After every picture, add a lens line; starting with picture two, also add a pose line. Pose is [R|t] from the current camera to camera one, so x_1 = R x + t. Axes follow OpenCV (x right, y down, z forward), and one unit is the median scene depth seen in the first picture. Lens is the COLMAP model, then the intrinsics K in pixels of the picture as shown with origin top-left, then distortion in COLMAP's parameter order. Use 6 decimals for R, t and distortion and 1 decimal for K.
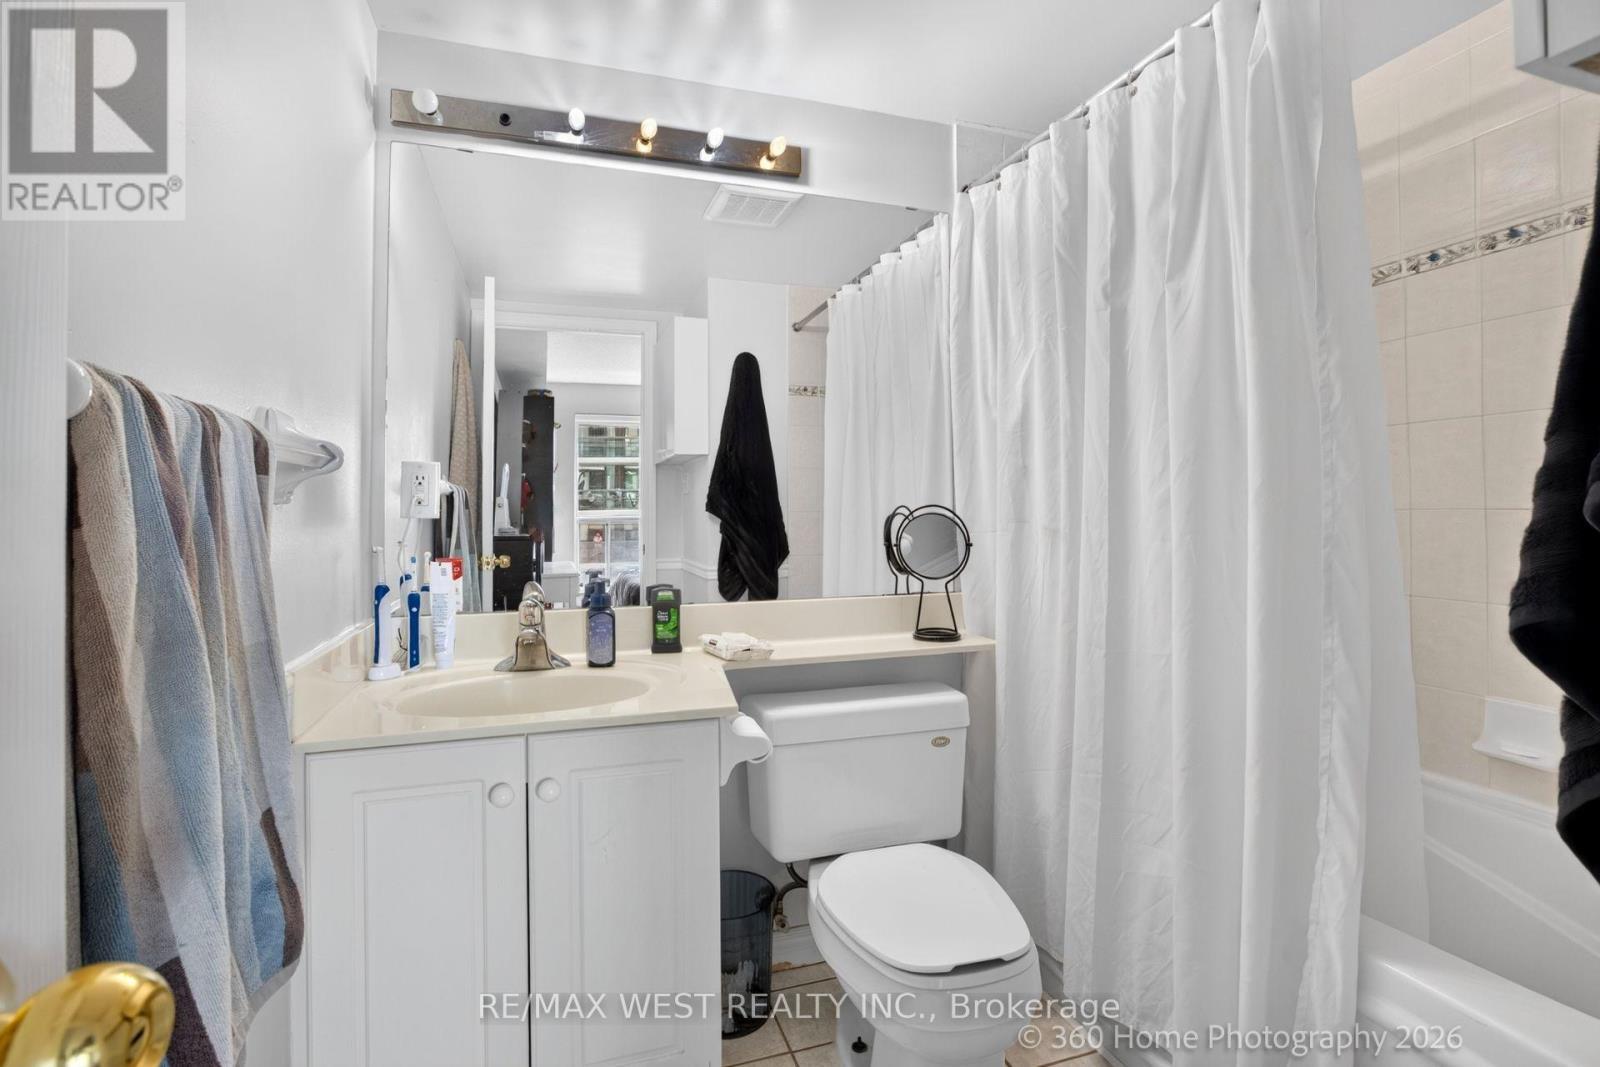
lens RADIAL K [[732.7, 0, 800.0], [0, 732.7, 533.5], [0, 0, 1]] dist [-0.041804, 0.010983]
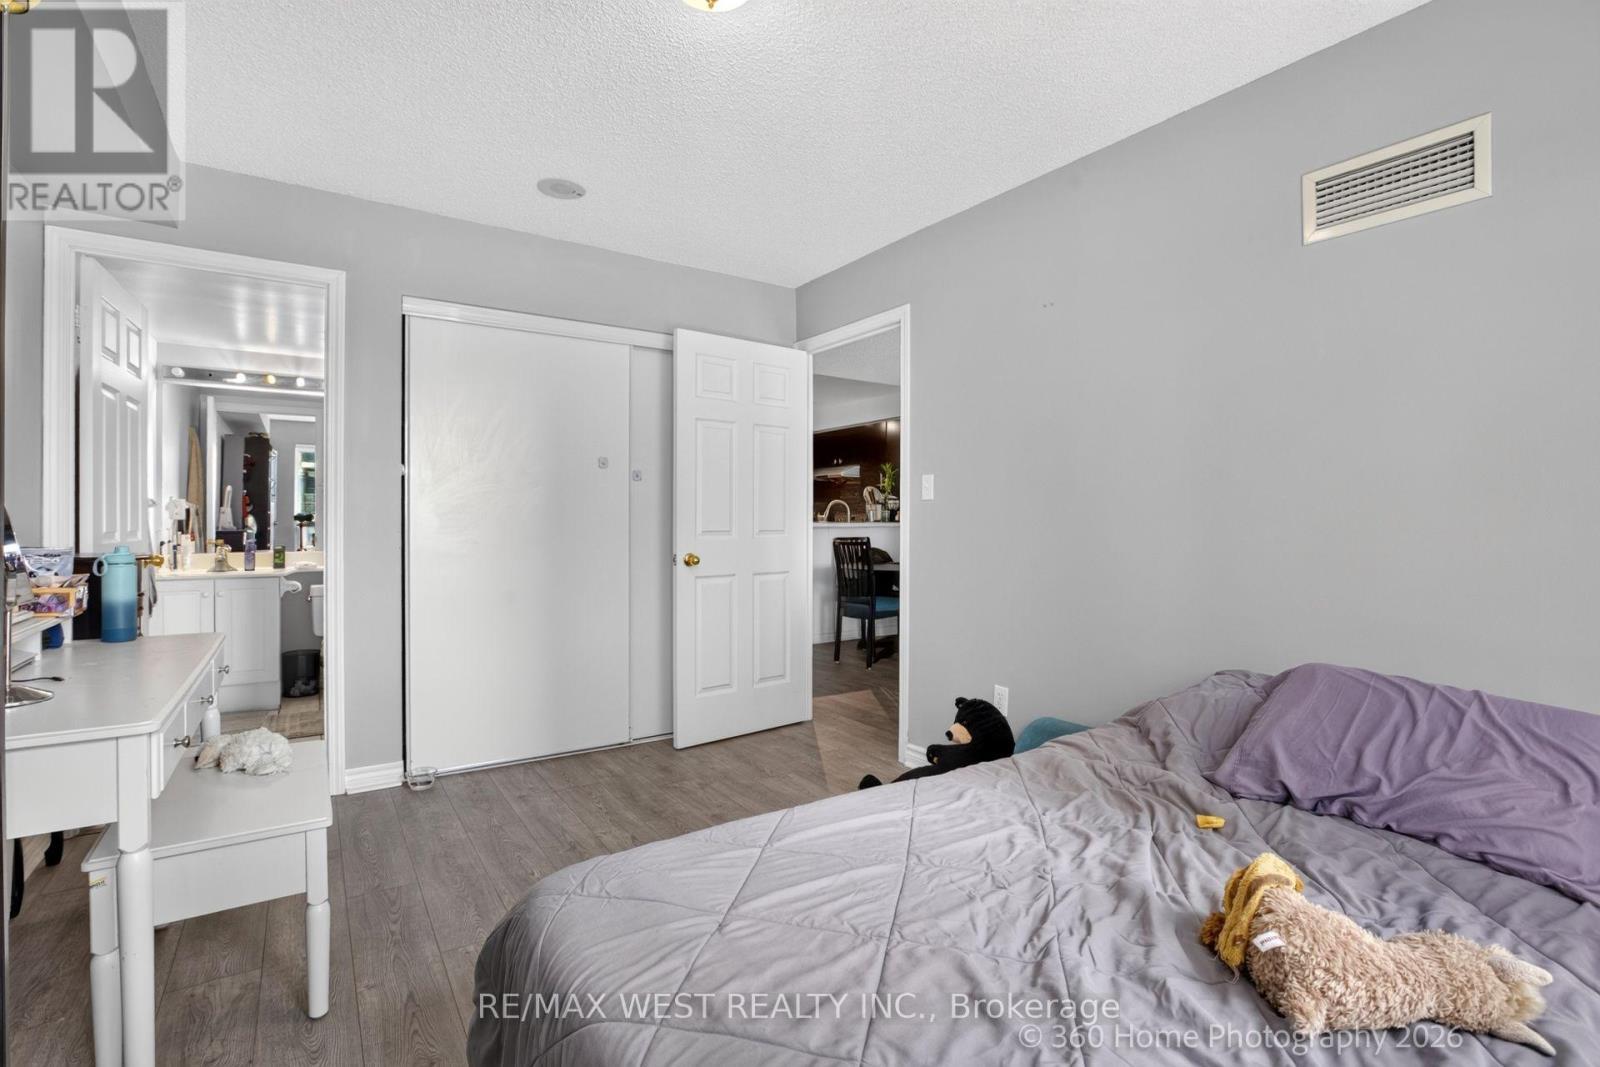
lens RADIAL K [[732.7, 0, 800.0], [0, 732.7, 533.5], [0, 0, 1]] dist [-0.041804, 0.010983]
pose [[0.965614, -0.002560, 0.259968, 0.861454], [0.003945, 0.999981, -0.004805, 0.044820], [-0.259951, 0.005665, 0.965605, -1.819754]]
